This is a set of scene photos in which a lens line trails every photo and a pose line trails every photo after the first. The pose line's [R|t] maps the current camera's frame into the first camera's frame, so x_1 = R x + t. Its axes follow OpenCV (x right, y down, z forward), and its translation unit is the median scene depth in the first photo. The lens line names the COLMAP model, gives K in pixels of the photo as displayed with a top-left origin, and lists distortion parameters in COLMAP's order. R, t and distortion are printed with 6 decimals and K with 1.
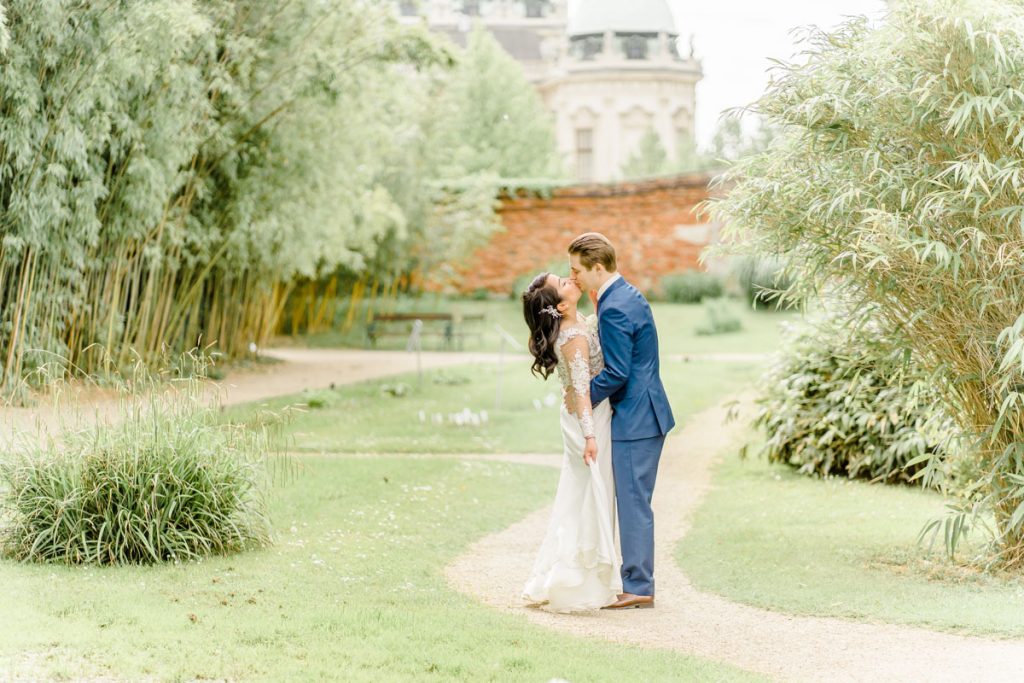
lens RADIAL K [[2299.7, 0, 512.0], [0, 2299.7, 341.5], [0, 0, 1]] dist [0.002858, 0.182006]
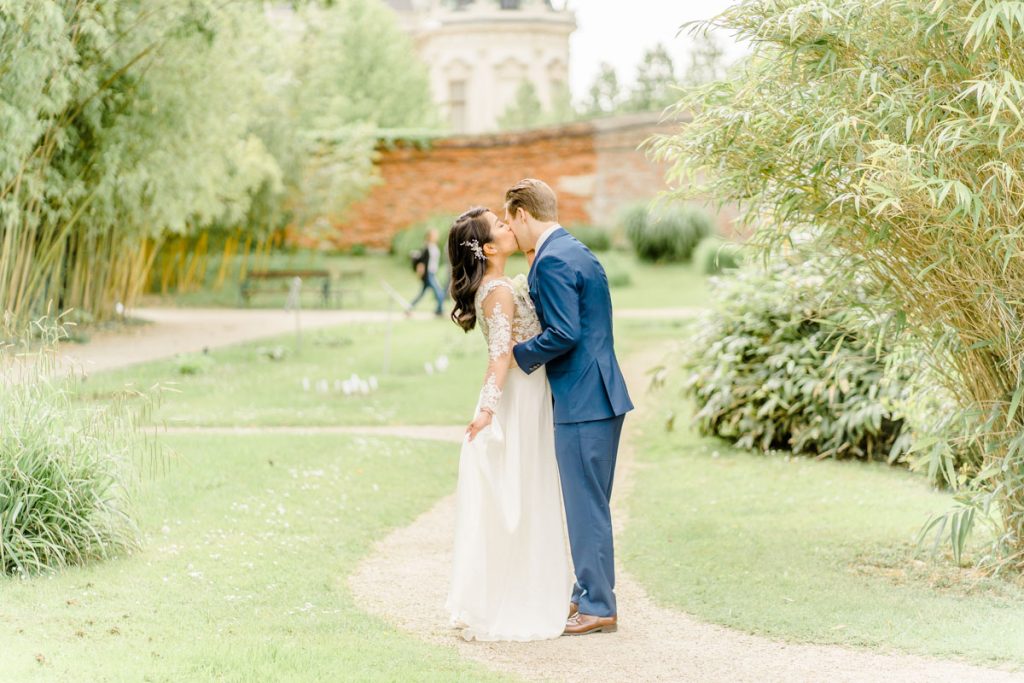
lens RADIAL K [[2153.7, 0, 444.4], [0, 2153.7, 280.2], [0, 0, 1]] dist [0.010065, -0.148830]
pose [[0.999335, -0.007916, 0.035584, -0.014436], [0.008143, 0.999947, -0.006245, -0.002824], [-0.035533, 0.006531, 0.999347, 0.148213]]
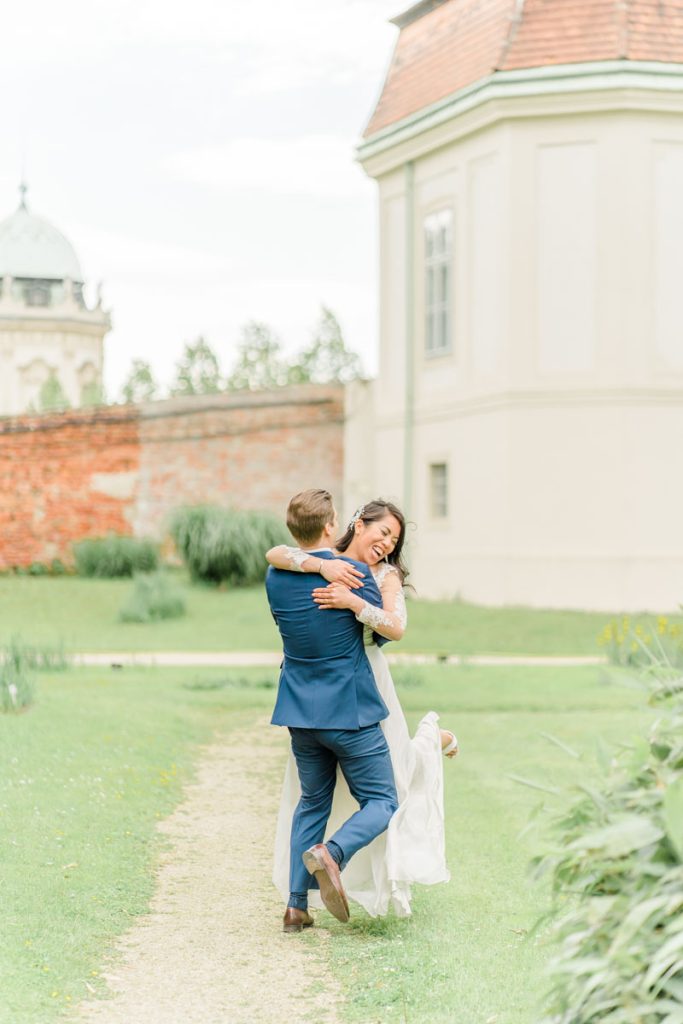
lens RADIAL K [[1487.1, 0, 341.5], [0, 1487.1, 512.0], [0, 0, 1]] dist [0.021334, 0.038199]
pose [[0.966628, 0.013305, 0.255838, 0.038165], [0.000829, 0.998483, -0.055058, -0.016363], [-0.256183, 0.053432, 0.965150, 0.756469]]
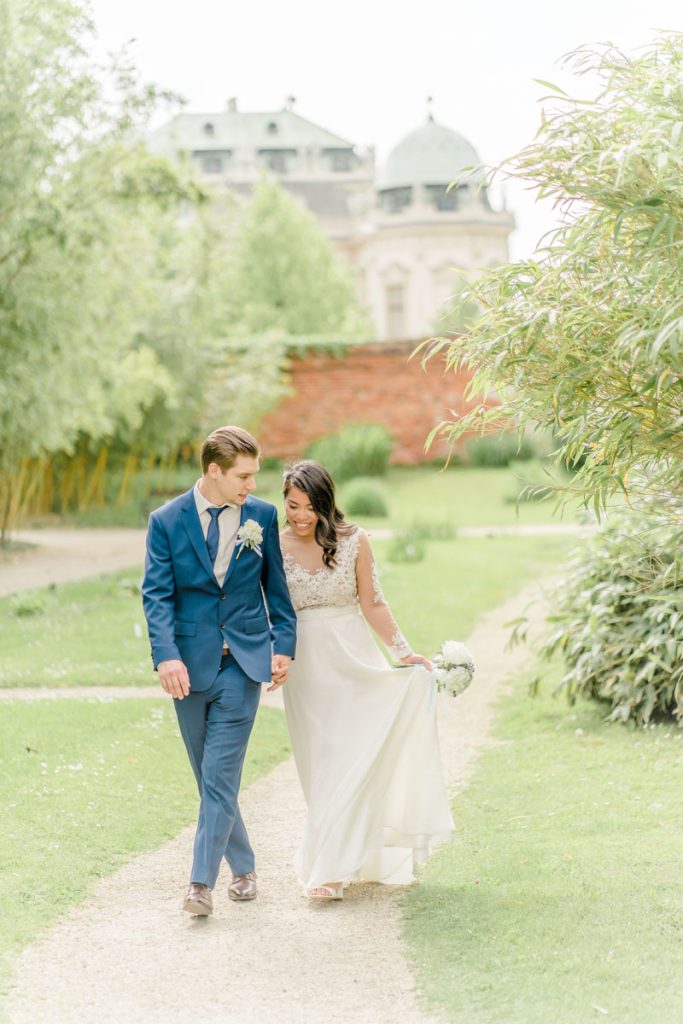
lens RADIAL K [[1957.1, 0, 341.5], [0, 1957.1, 512.0], [0, 0, 1]] dist [-0.025112, 0.049242]
pose [[0.999439, -0.023943, -0.023427, 0.048469], [0.024258, 0.999618, 0.013243, -0.016084], [0.023101, -0.013804, 0.999638, 0.327462]]
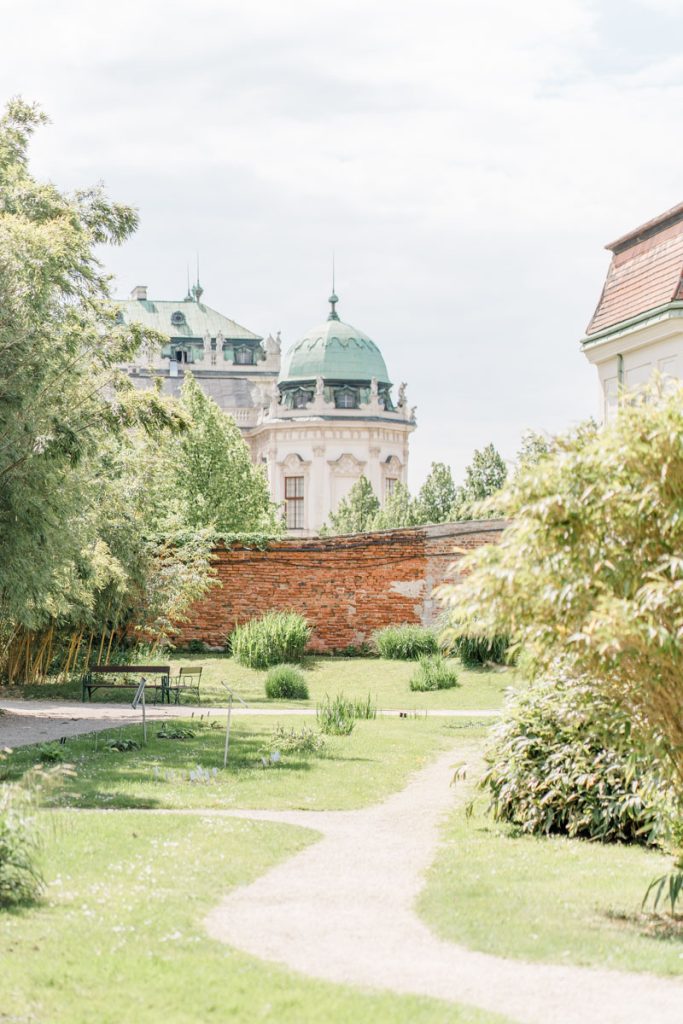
lens RADIAL K [[2472.7, 0, 341.5], [0, 2472.7, 512.0], [0, 0, 1]] dist [0.006693, 0.673635]
pose [[0.997959, 0.014706, 0.062142, -0.026987], [-0.010506, 0.997672, -0.067382, -0.010244], [-0.062988, 0.066591, 0.995790, -0.121032]]
